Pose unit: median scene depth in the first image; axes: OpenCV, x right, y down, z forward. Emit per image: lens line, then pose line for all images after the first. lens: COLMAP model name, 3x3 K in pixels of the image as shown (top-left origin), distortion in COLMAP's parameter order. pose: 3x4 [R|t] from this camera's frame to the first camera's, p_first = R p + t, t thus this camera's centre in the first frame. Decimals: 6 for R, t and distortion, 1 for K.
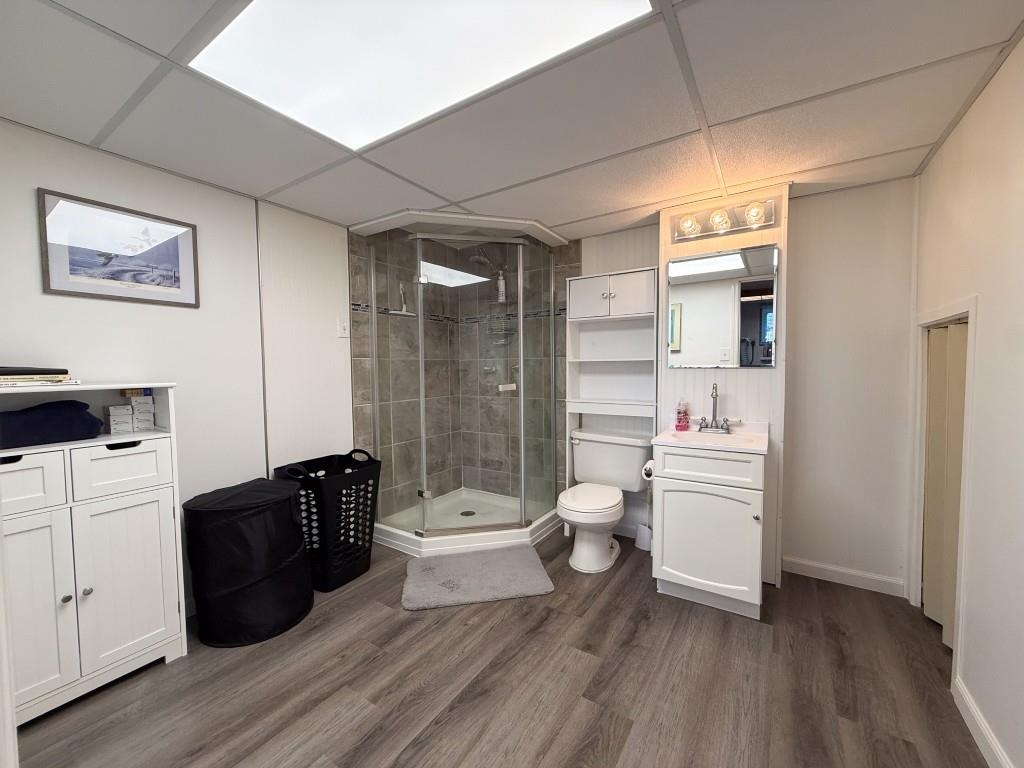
lens RADIAL K [[407.0, 0, 511.6], [0, 407.0, 384.8], [0, 0, 1]] dist [-0.001775, 0.000279]
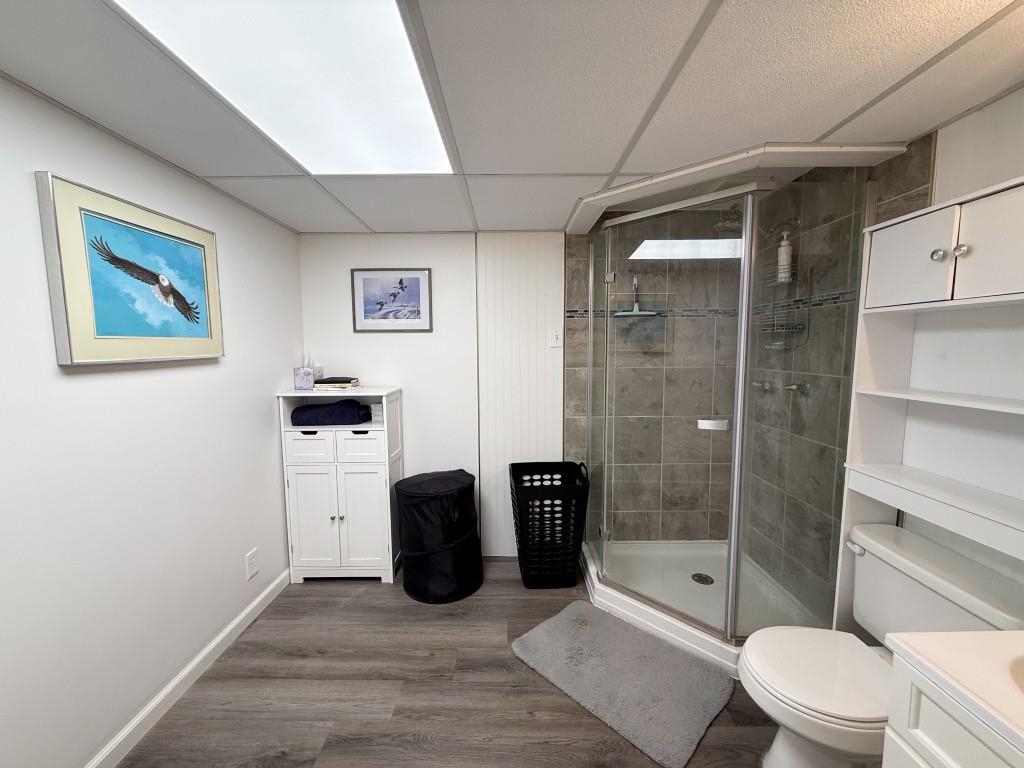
lens RADIAL K [[407.0, 0, 509.1], [0, 407.0, 384.1], [0, 0, 1]] dist [-0.001775, 0.000279]
pose [[0.540193, 0.082260, -0.837511, 0.367941], [-0.036268, 0.996562, 0.074489, -0.099337], [0.840759, -0.009863, 0.541320, 0.386064]]
